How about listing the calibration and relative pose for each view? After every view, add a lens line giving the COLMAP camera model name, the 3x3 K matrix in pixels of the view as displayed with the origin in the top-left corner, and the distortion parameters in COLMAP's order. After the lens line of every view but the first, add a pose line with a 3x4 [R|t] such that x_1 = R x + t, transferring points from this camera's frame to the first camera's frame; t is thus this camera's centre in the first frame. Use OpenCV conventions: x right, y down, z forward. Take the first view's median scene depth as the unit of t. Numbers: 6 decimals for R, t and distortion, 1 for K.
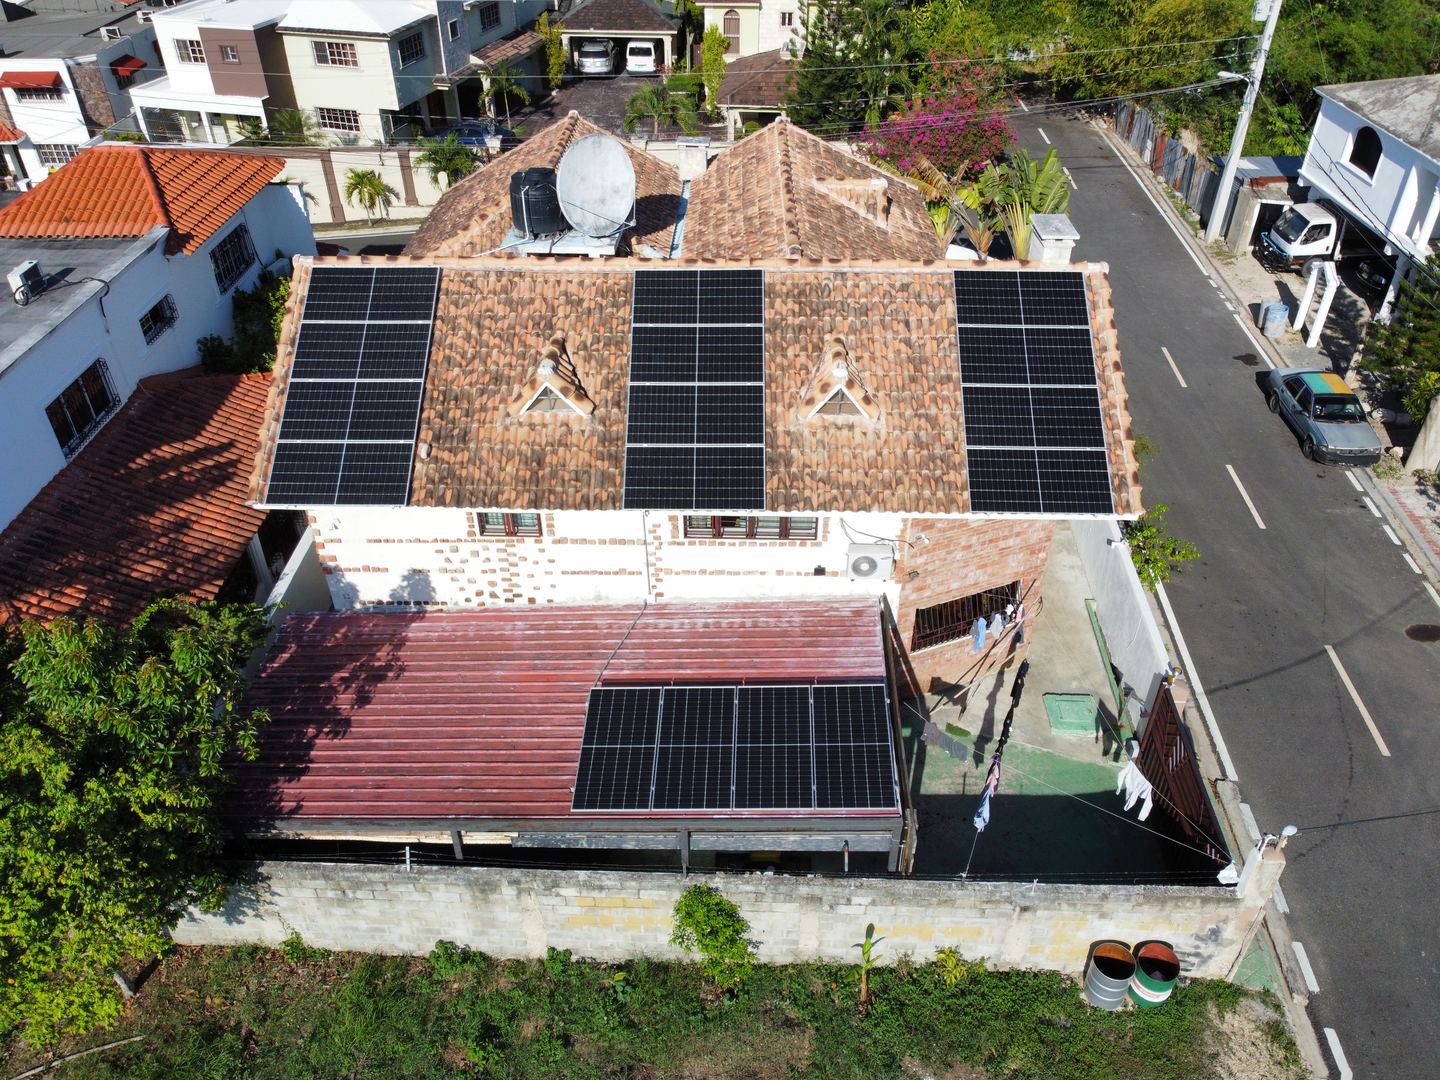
lens RADIAL K [[1120.4, 0, 720.0], [0, 1120.4, 540.0], [0, 0, 1]] dist [-0.009105, -0.002036]
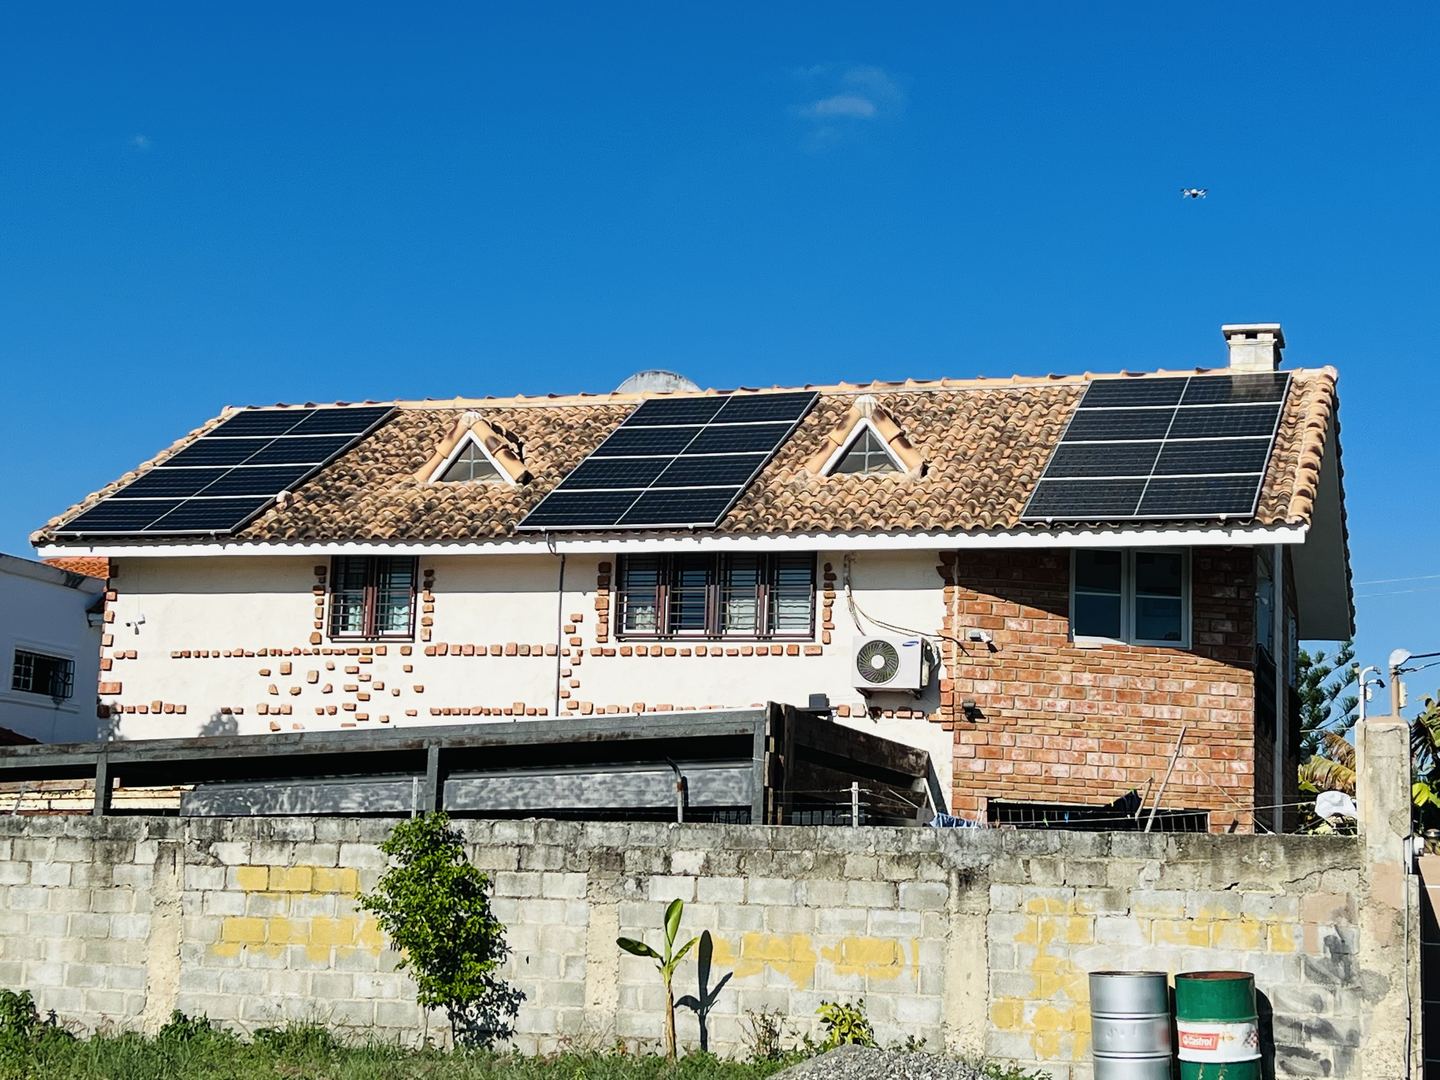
lens RADIAL K [[2525.5, 0, 720.0], [0, 2525.5, 540.0], [0, 0, 1]] dist [0.121777, 0.107800]
pose [[0.952979, -0.017272, -0.302544, 0.484169], [-0.213522, 0.670172, -0.710829, 1.018546], [0.215034, 0.742005, 0.634972, 0.054983]]
